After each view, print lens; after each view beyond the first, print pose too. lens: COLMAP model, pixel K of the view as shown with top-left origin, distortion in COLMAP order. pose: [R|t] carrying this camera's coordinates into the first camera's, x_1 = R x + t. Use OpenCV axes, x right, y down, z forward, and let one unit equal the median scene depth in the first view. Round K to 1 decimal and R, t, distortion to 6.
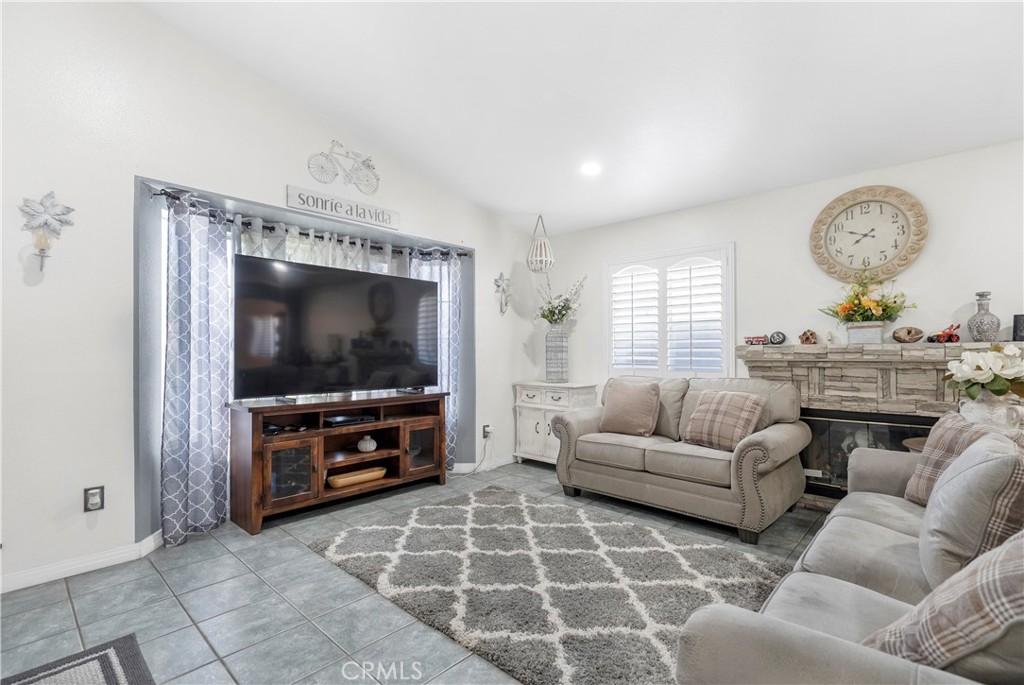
lens RADIAL K [[469.2, 0, 511.8], [0, 469.2, 349.7], [0, 0, 1]] dist [-0.002027, -0.000175]
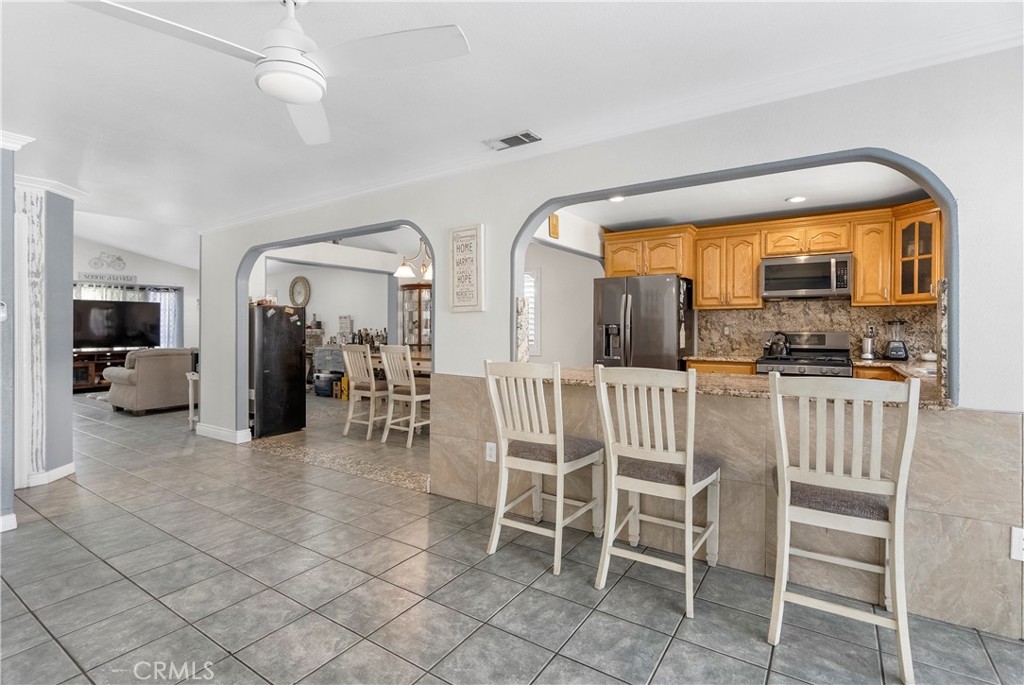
lens RADIAL K [[473.6, 0, 513.9], [0, 473.6, 333.0], [0, 0, 1]] dist [-0.001376, -0.000210]
pose [[0.986243, 0.000904, 0.165297, 1.617892], [-0.002696, 0.999940, 0.010618, -0.026450], [-0.165277, -0.010917, 0.986187, -2.218929]]
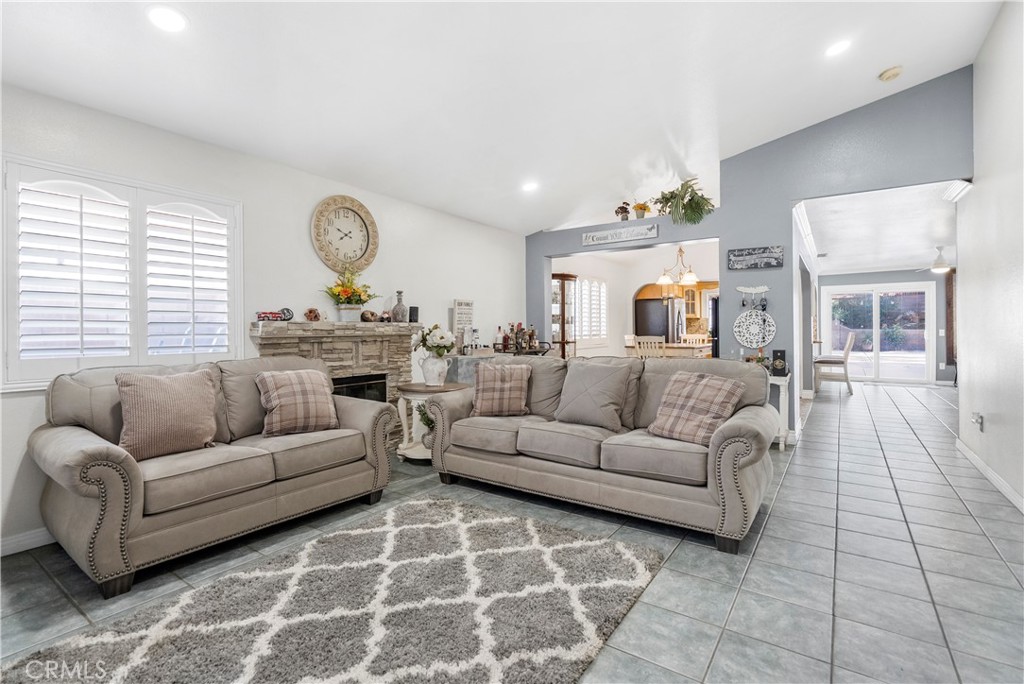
lens RADIAL K [[473.6, 0, 513.9], [0, 473.6, 332.5], [0, 0, 1]] dist [-0.001376, -0.000210]
pose [[-0.138890, -0.002983, 0.990303, -0.559025], [-0.000900, 0.999995, 0.002886, 0.011330], [-0.990307, -0.000490, -0.138892, 0.739344]]
